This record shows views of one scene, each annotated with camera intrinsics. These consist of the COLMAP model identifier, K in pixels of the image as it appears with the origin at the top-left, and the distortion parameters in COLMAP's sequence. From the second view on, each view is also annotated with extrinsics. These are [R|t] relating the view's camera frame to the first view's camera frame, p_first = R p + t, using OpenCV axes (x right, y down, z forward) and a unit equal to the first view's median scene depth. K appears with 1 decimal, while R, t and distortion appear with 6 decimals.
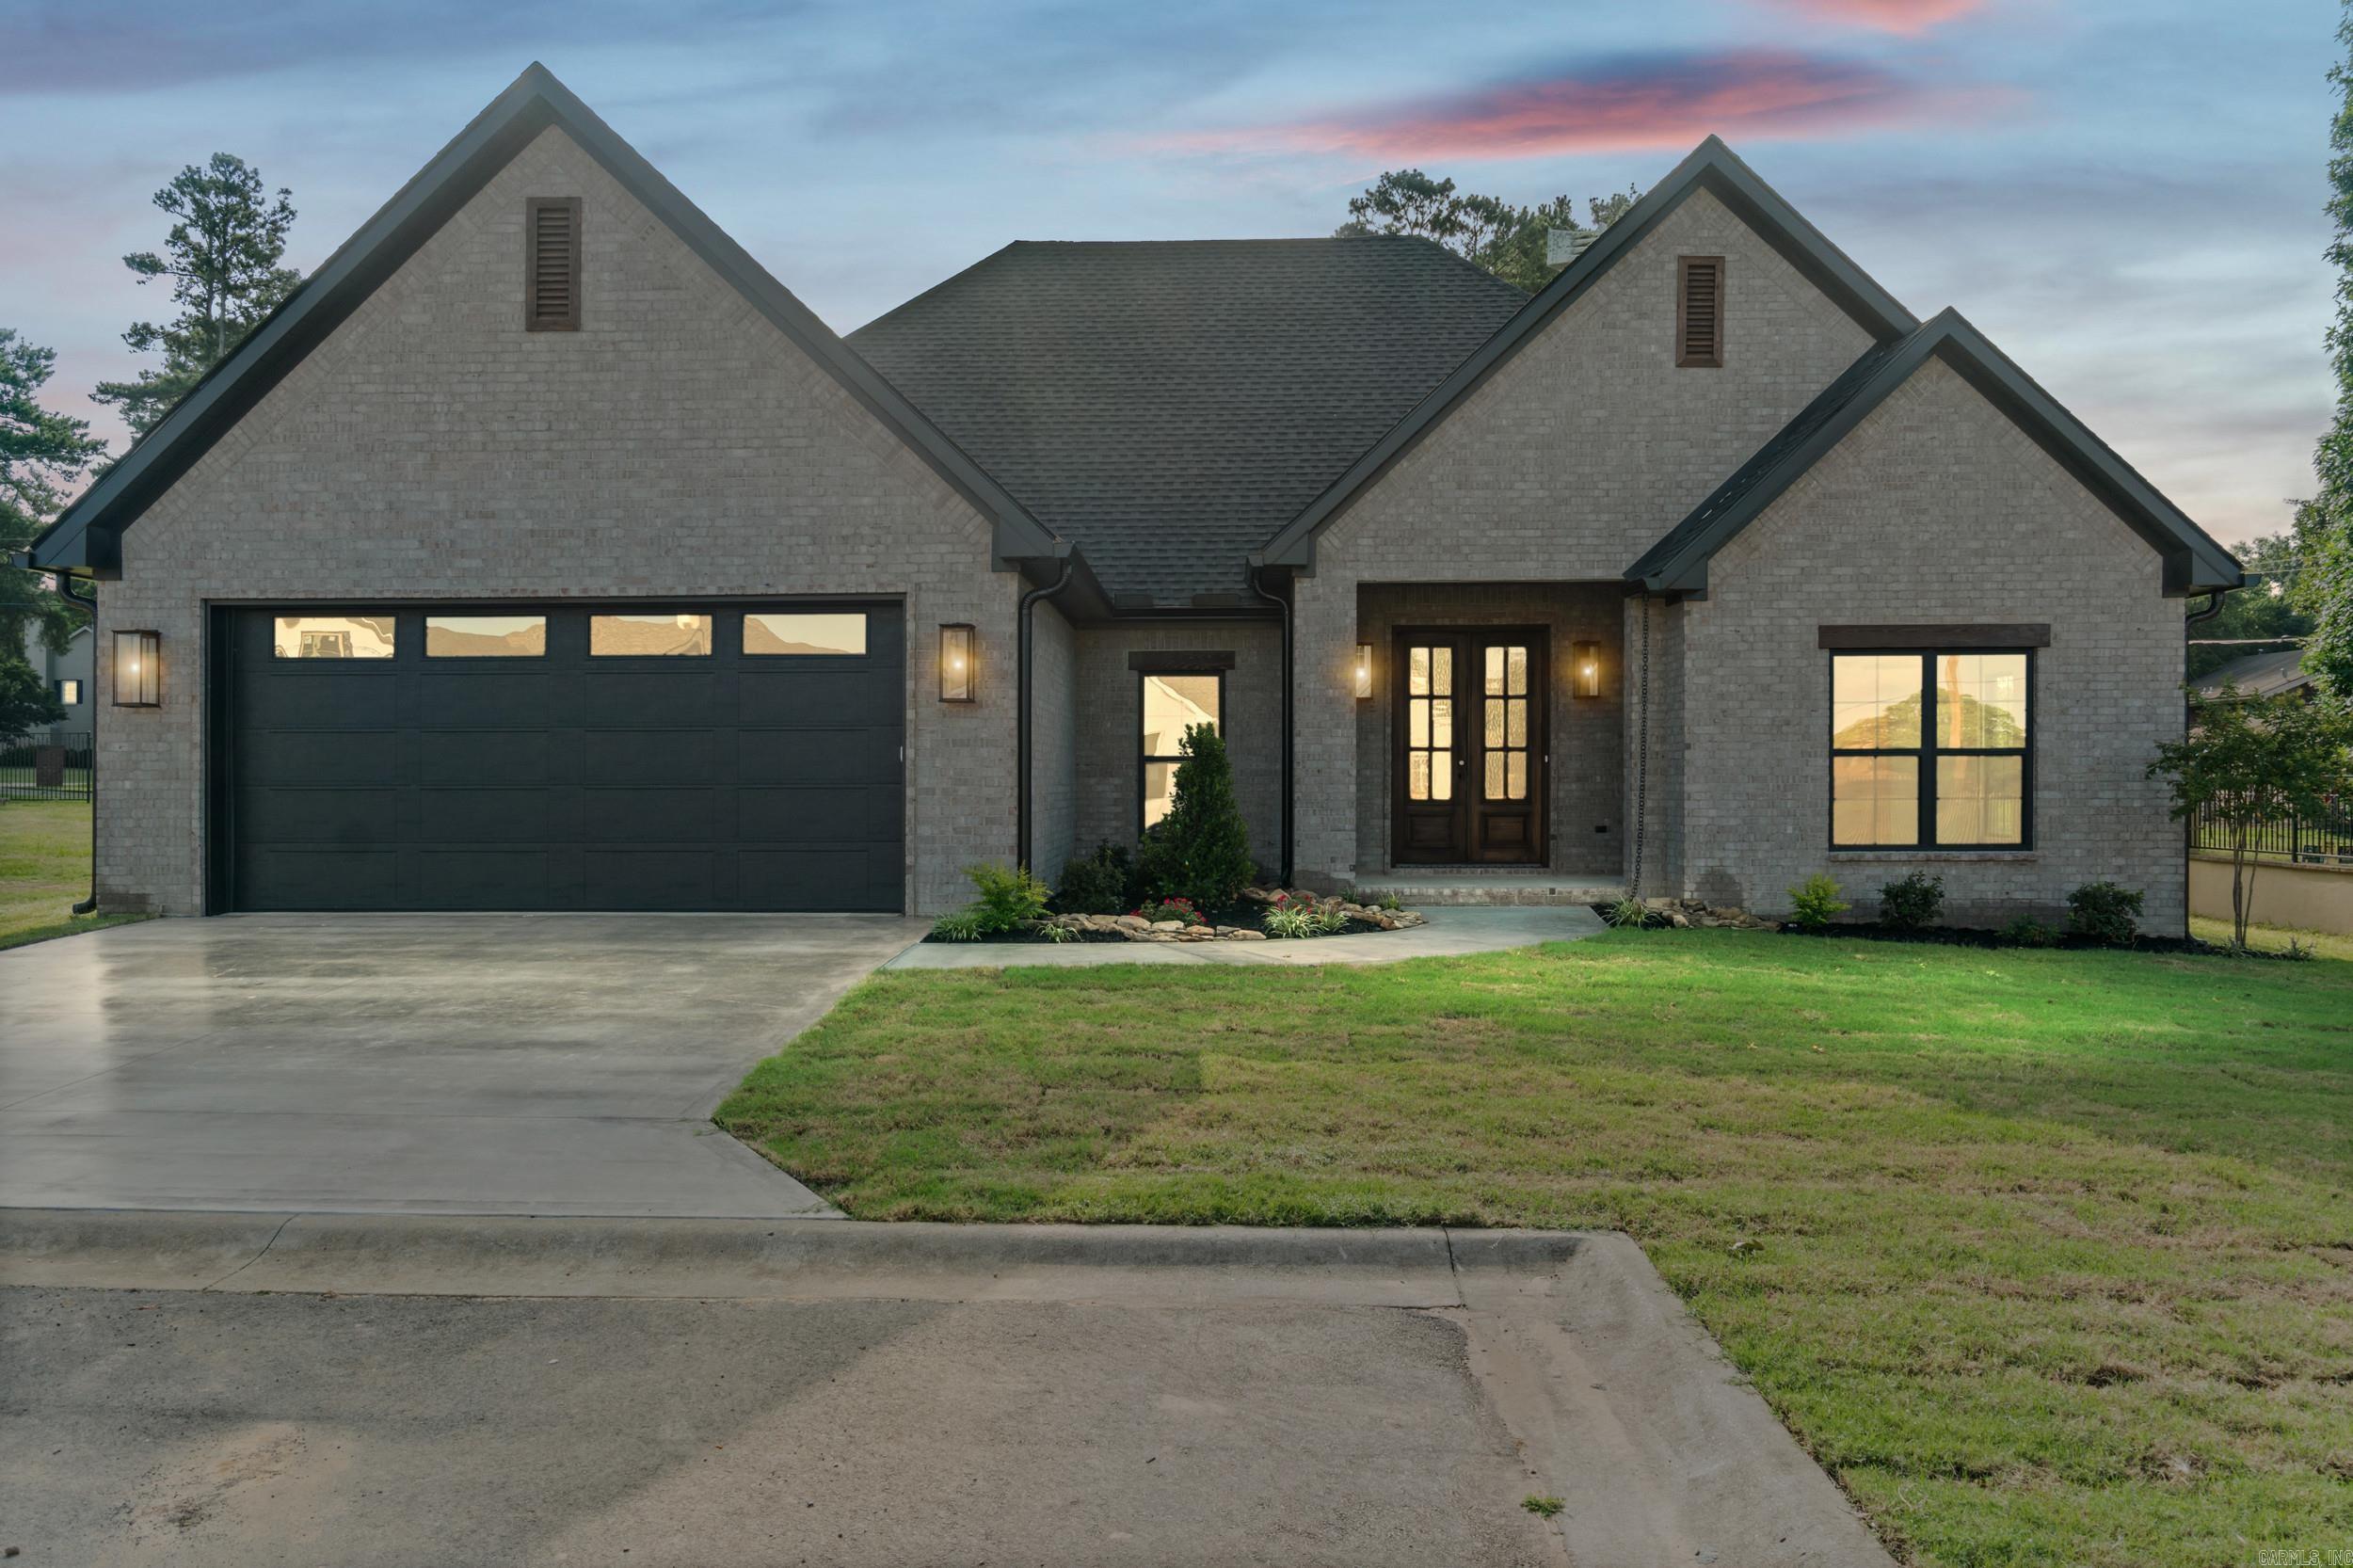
lens RADIAL K [[1745.3, 0, 1187.4], [0, 1745.3, 765.2], [0, 0, 1]] dist [-0.000975, 0.000007]
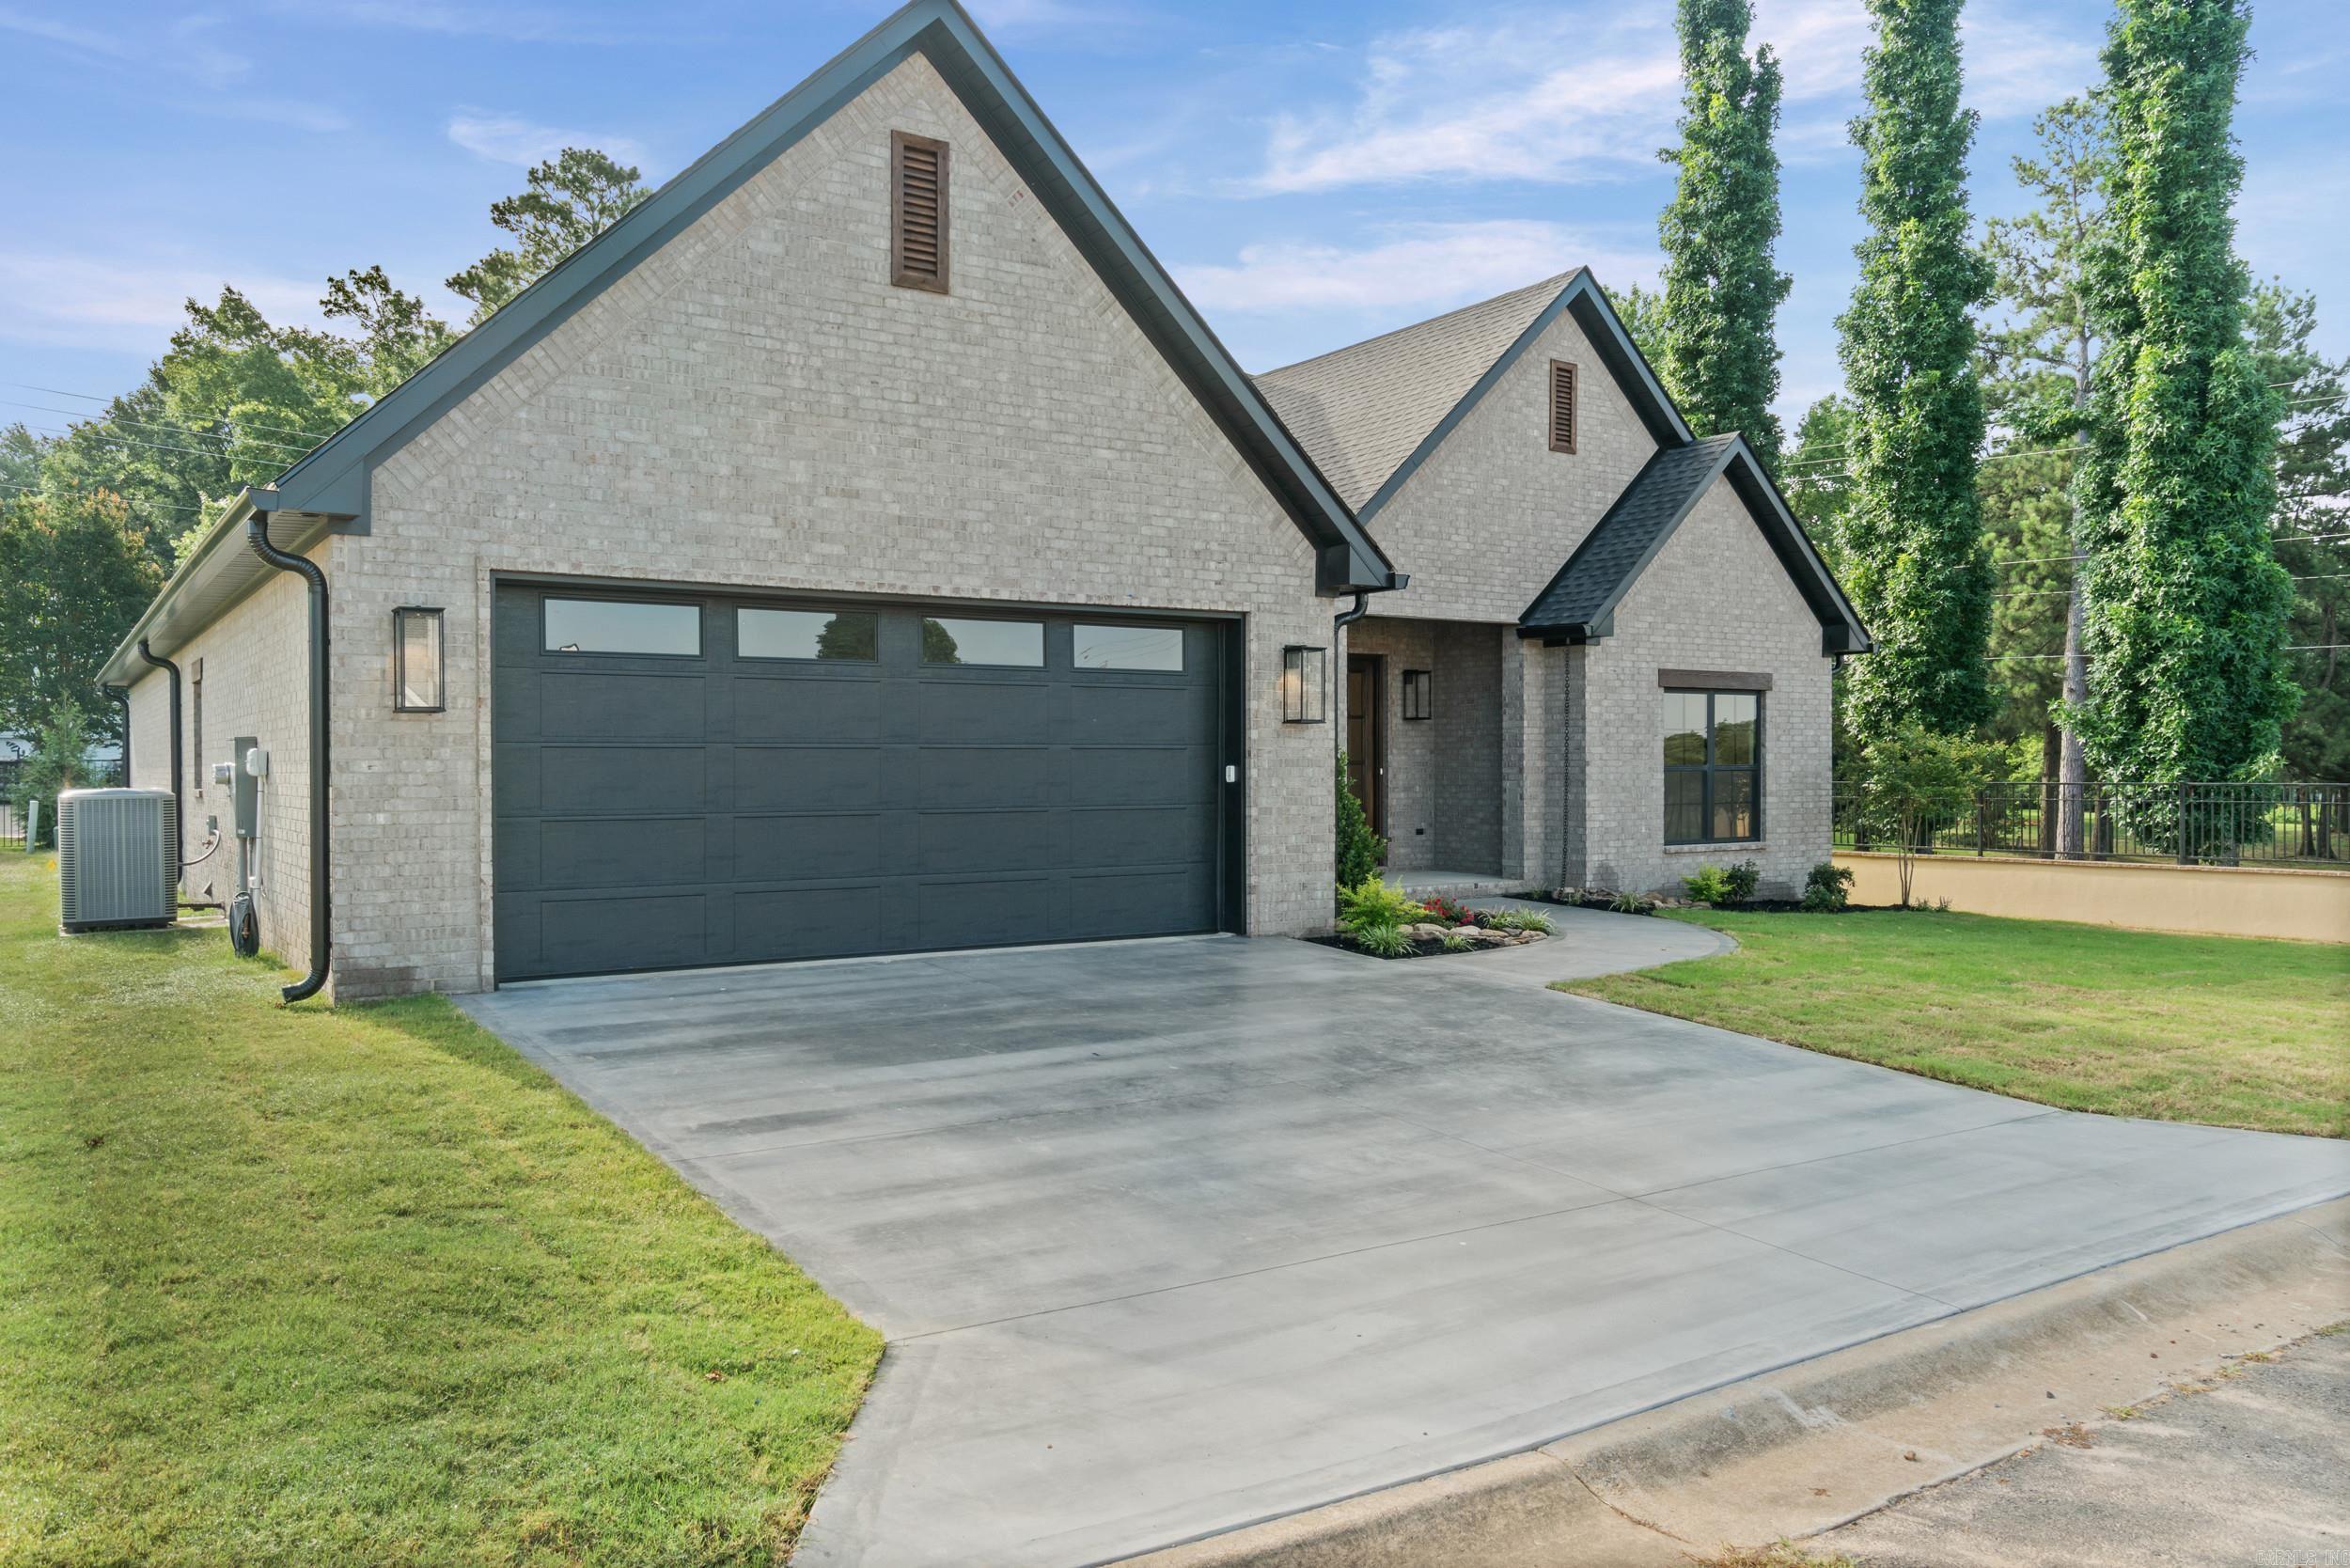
lens RADIAL K [[1691.5, 0, 1162.3], [0, 1691.5, 776.4], [0, 0, 1]] dist [-0.002799, -0.000928]
pose [[0.813723, -0.003184, 0.581245, -0.751797], [-0.002267, 0.999960, 0.008651, -0.013117], [-0.581249, -0.008357, 0.813683, 0.238131]]
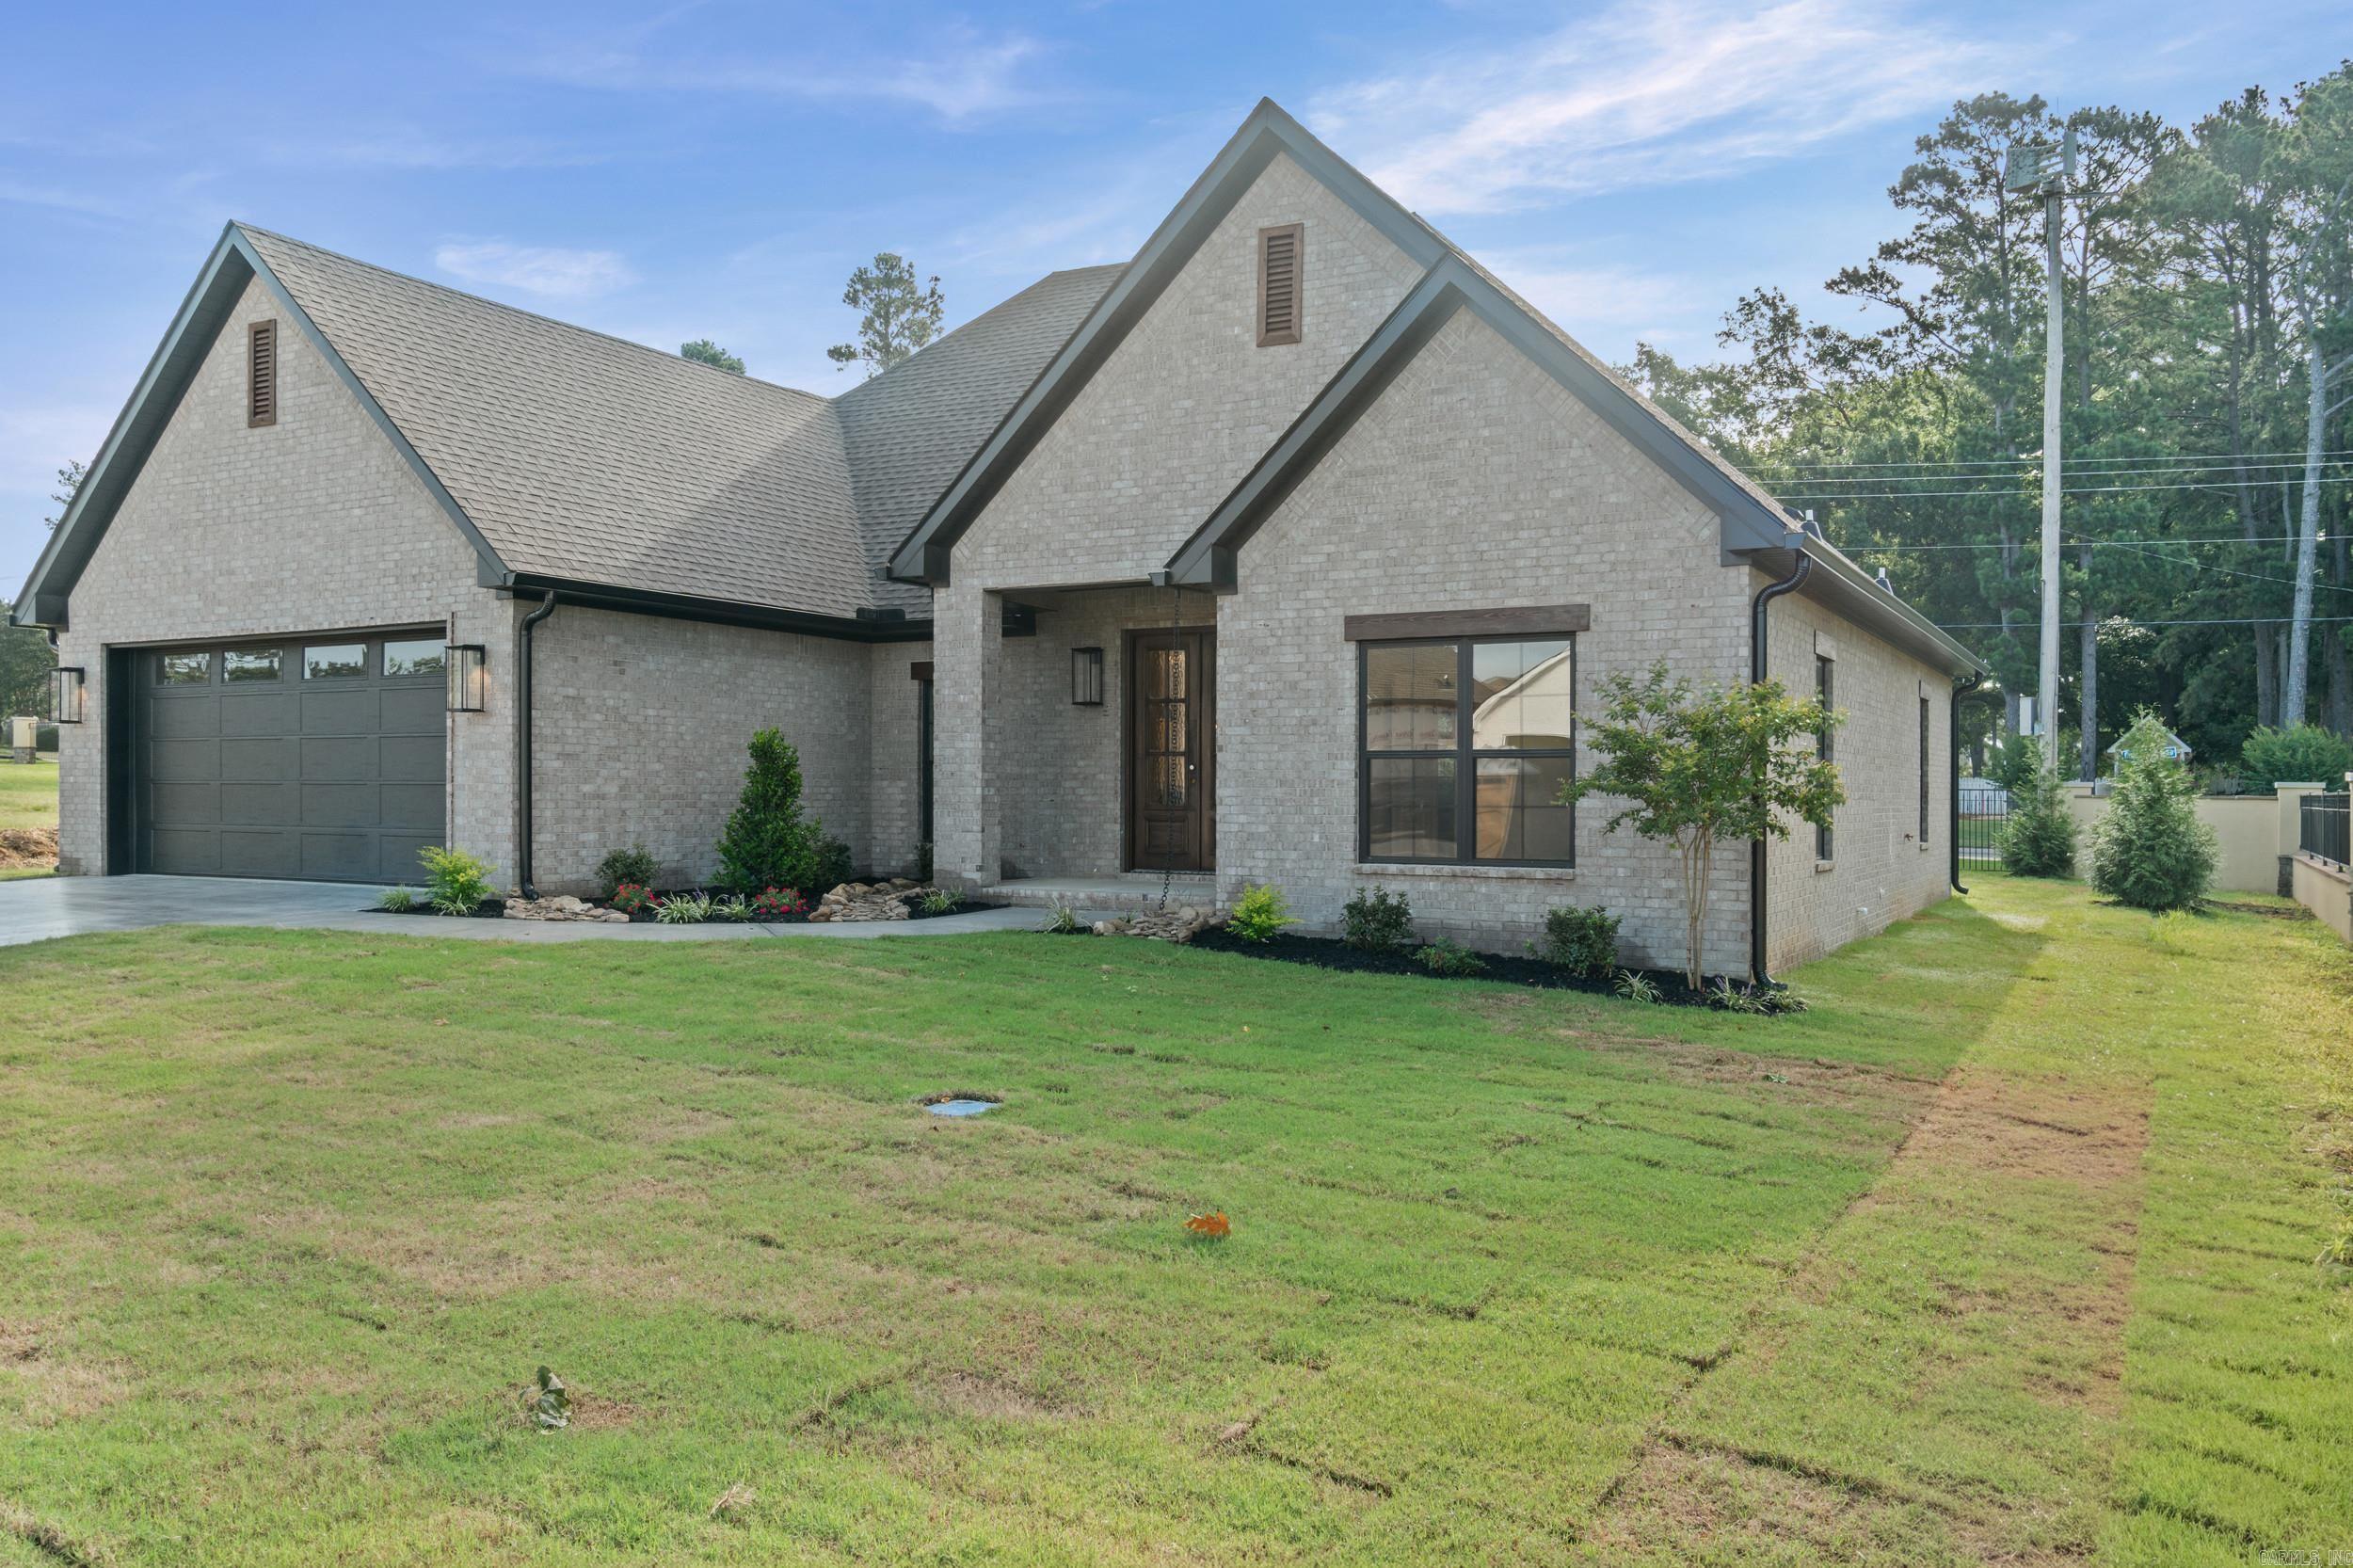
lens RADIAL K [[1765.3, 0, 1176.5], [0, 1765.3, 784.0], [0, 0, 1]] dist [-0.003002, -0.000376]
pose [[0.888211, 0.005769, -0.459399, 0.820957], [-0.004350, 0.999982, 0.004147, 0.005433], [0.459414, -0.001685, 0.888220, 0.157660]]
